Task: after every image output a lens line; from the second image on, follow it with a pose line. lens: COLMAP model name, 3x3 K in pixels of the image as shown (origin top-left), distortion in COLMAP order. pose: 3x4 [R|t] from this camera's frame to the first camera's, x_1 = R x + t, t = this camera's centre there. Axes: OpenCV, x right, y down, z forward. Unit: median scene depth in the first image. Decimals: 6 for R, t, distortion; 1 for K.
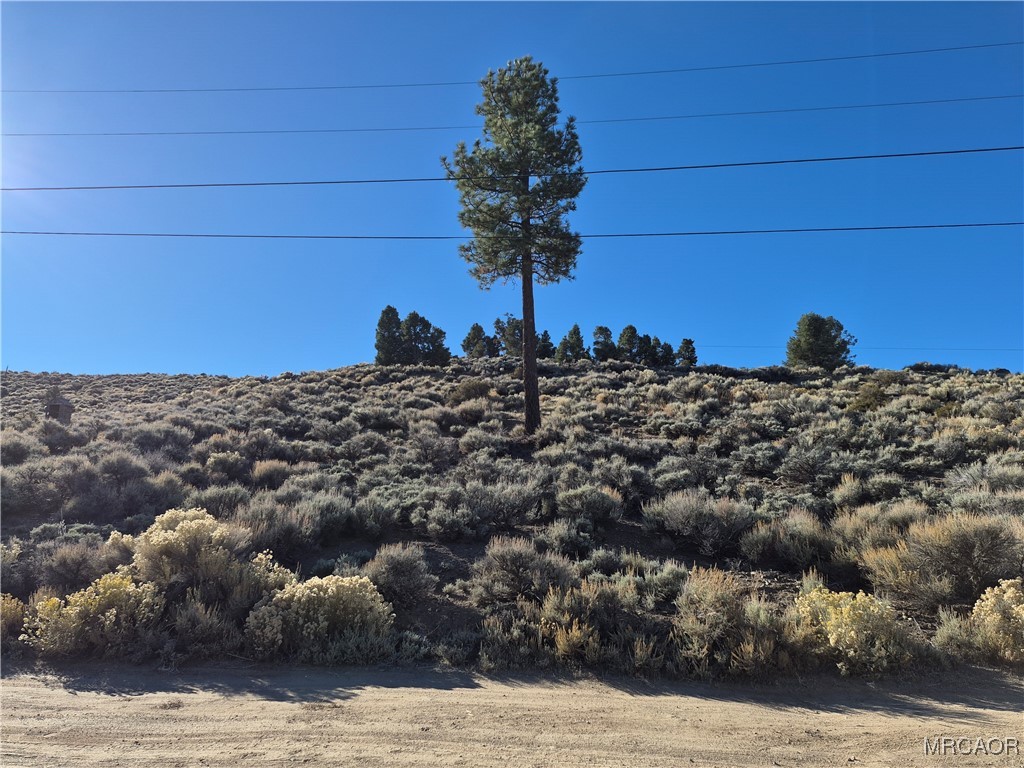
lens RADIAL K [[757.5, 0, 502.0], [0, 757.5, 380.9], [0, 0, 1]] dist [0.139335, -0.189064]
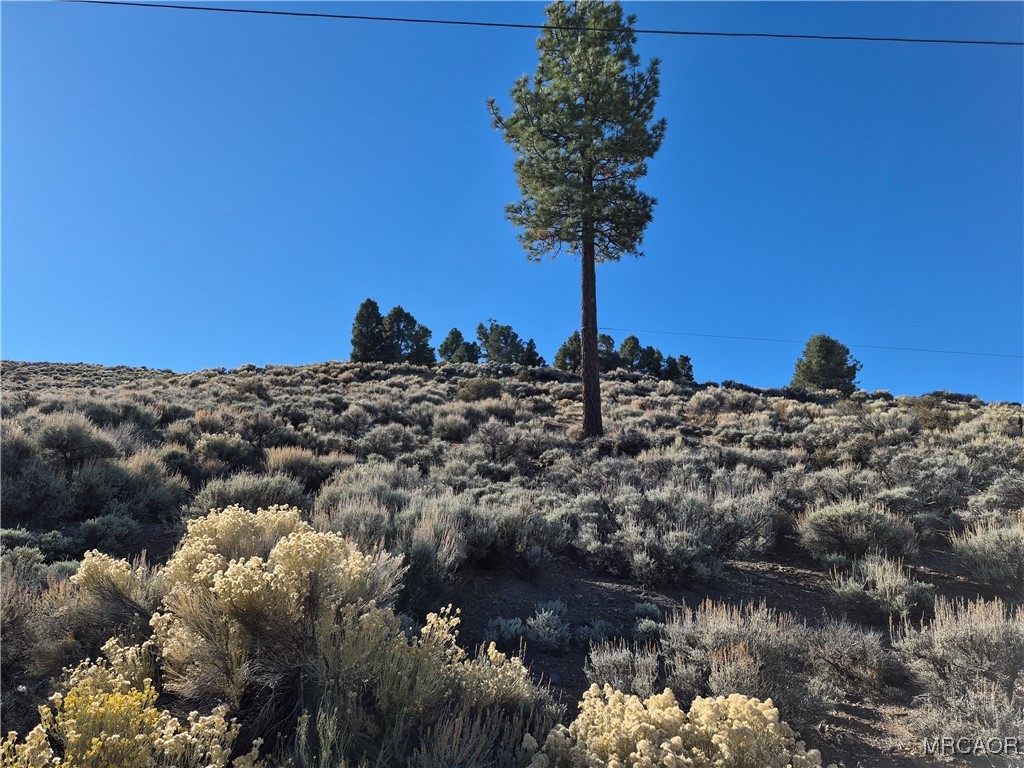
lens RADIAL K [[731.7, 0, 512.0], [0, 731.7, 384.0], [0, 0, 1]] dist [0.100767, -0.109556]
pose [[0.993232, 0.058138, 0.100552, -0.076622], [-0.055437, 0.998028, -0.029458, 0.024457], [-0.102066, 0.023684, 0.994496, 0.136487]]
